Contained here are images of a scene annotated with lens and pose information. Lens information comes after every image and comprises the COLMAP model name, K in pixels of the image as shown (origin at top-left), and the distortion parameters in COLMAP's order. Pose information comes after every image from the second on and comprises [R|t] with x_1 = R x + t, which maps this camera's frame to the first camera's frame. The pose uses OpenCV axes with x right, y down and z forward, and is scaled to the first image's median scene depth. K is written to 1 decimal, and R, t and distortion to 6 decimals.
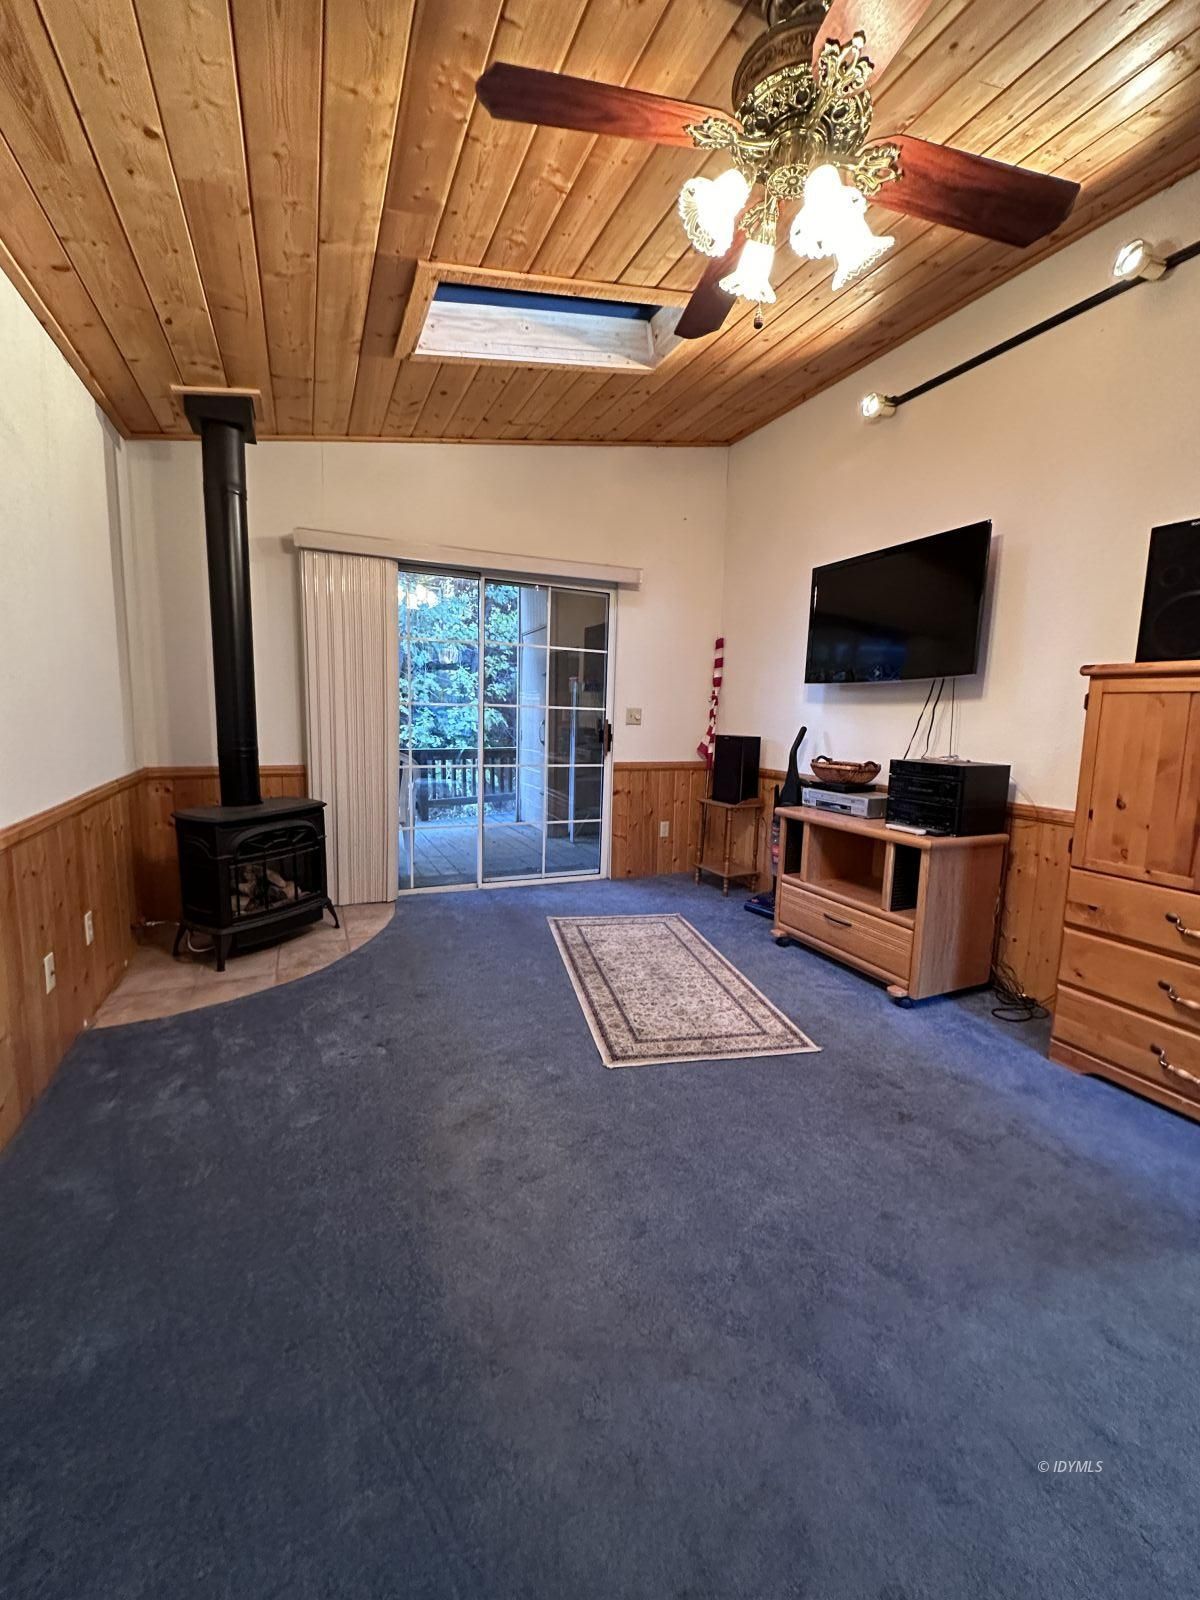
lens RADIAL K [[636.2, 0, 597.2], [0, 636.2, 796.3], [0, 0, 1]] dist [0.003742, 0.000483]
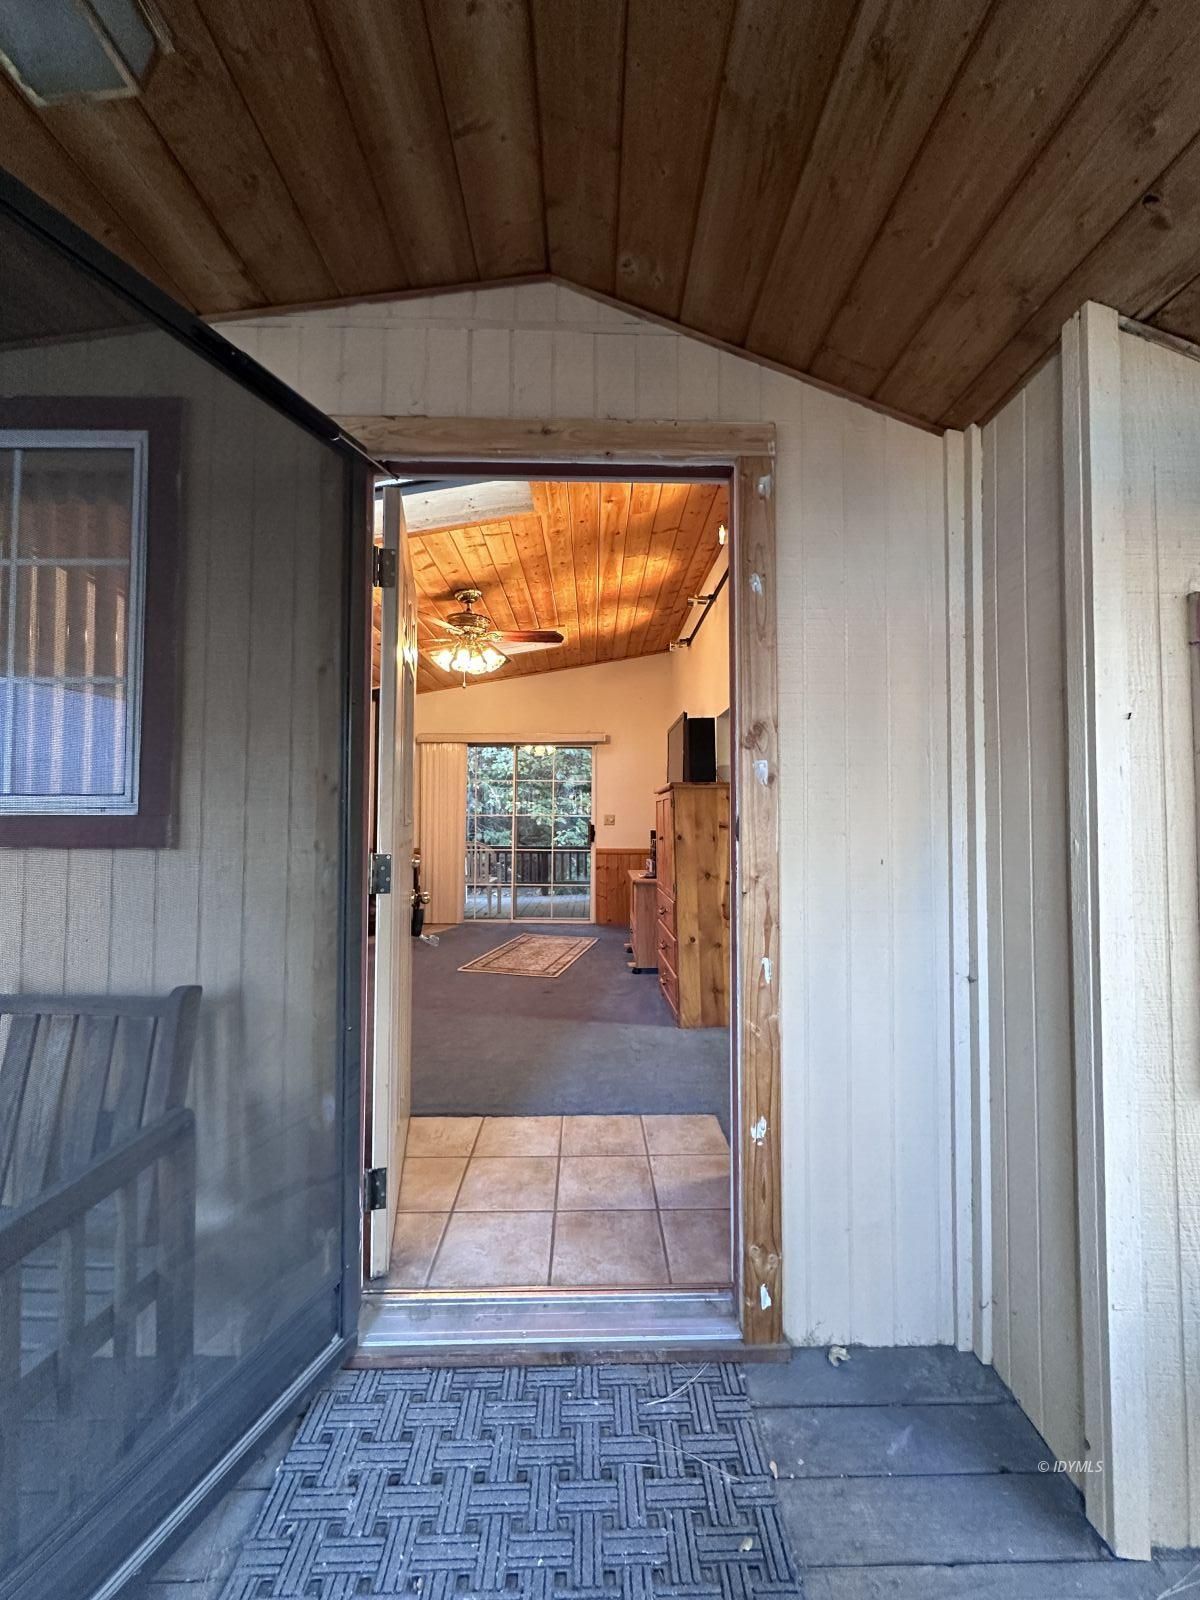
lens RADIAL K [[636.2, 0, 601.6], [0, 636.2, 798.5], [0, 0, 1]] dist [0.003742, 0.000483]
pose [[0.912665, -0.036525, -0.407073, 1.000333], [-0.033019, 0.986154, -0.162512, 0.116922], [0.407373, 0.161760, 0.898822, -0.651592]]
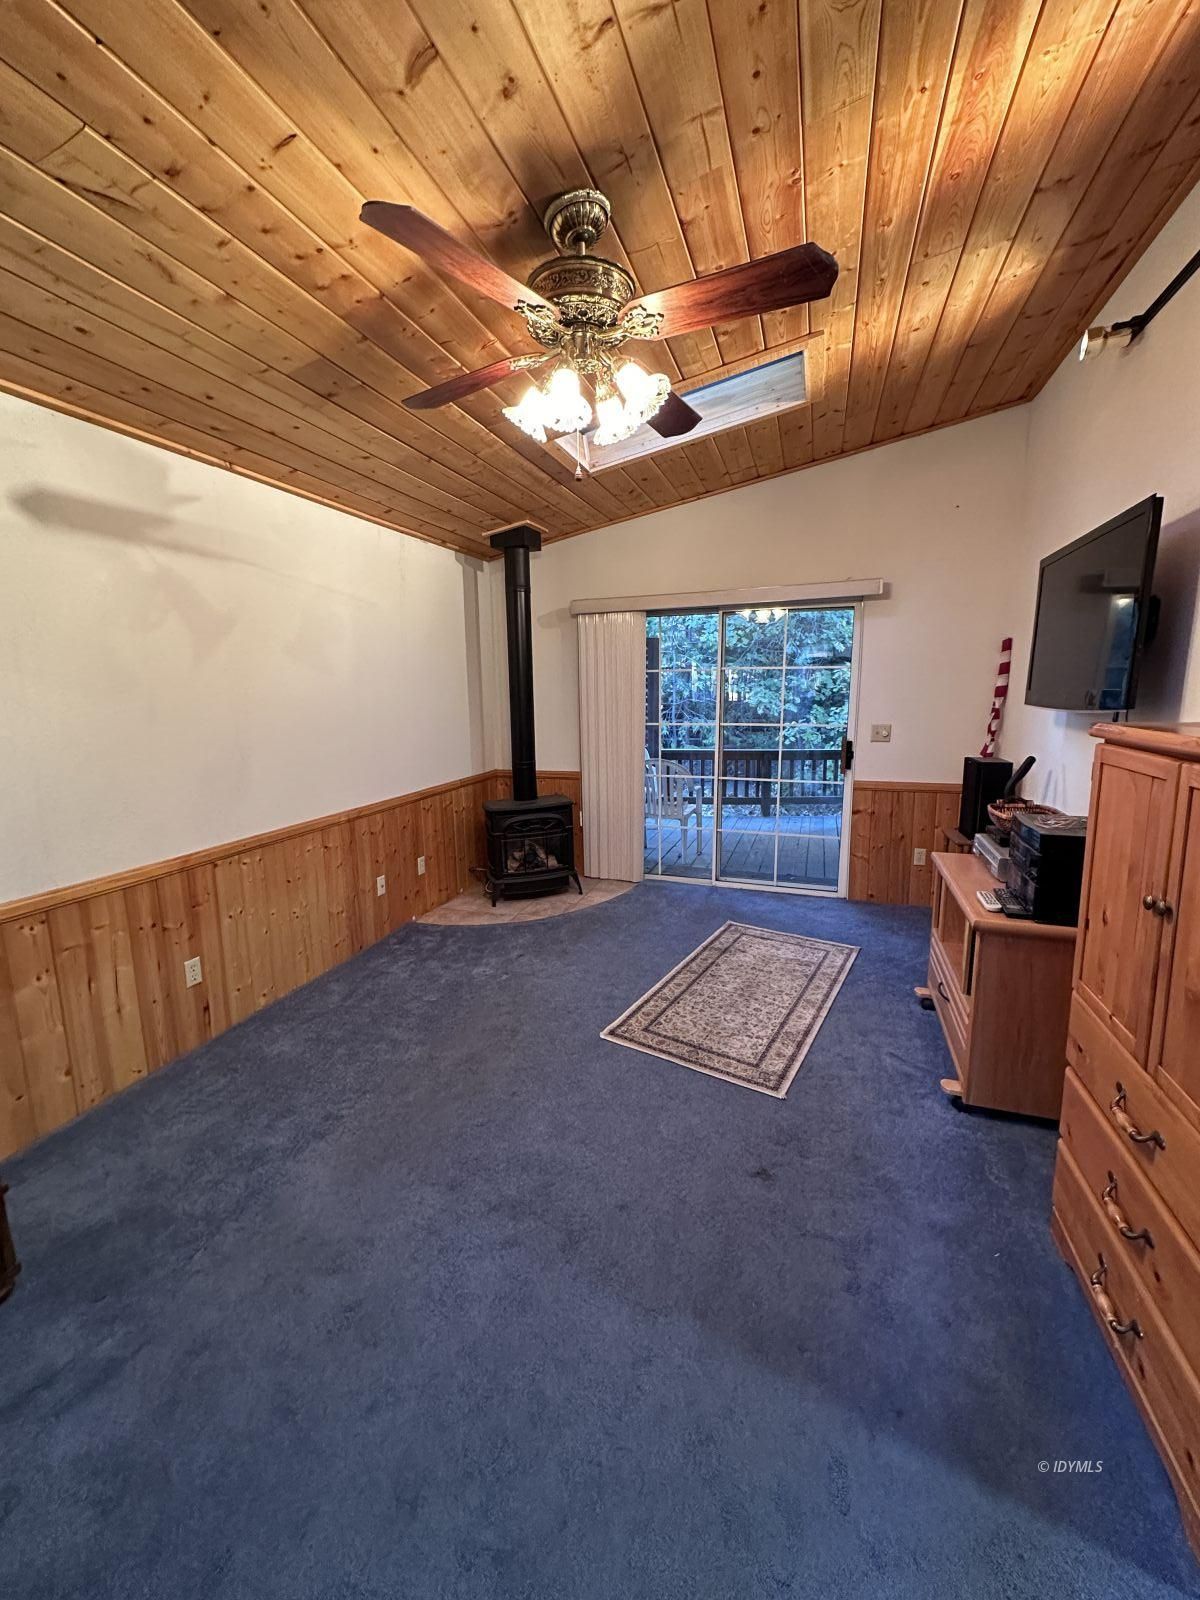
lens RADIAL K [[636.2, 0, 604.3], [0, 636.2, 796.3], [0, 0, 1]] dist [0.003742, 0.000483]
pose [[0.724758, 0.081265, -0.684195, 0.597178], [-0.058817, 0.996692, 0.056078, -0.088791], [0.686489, -0.000401, 0.727140, 0.053558]]
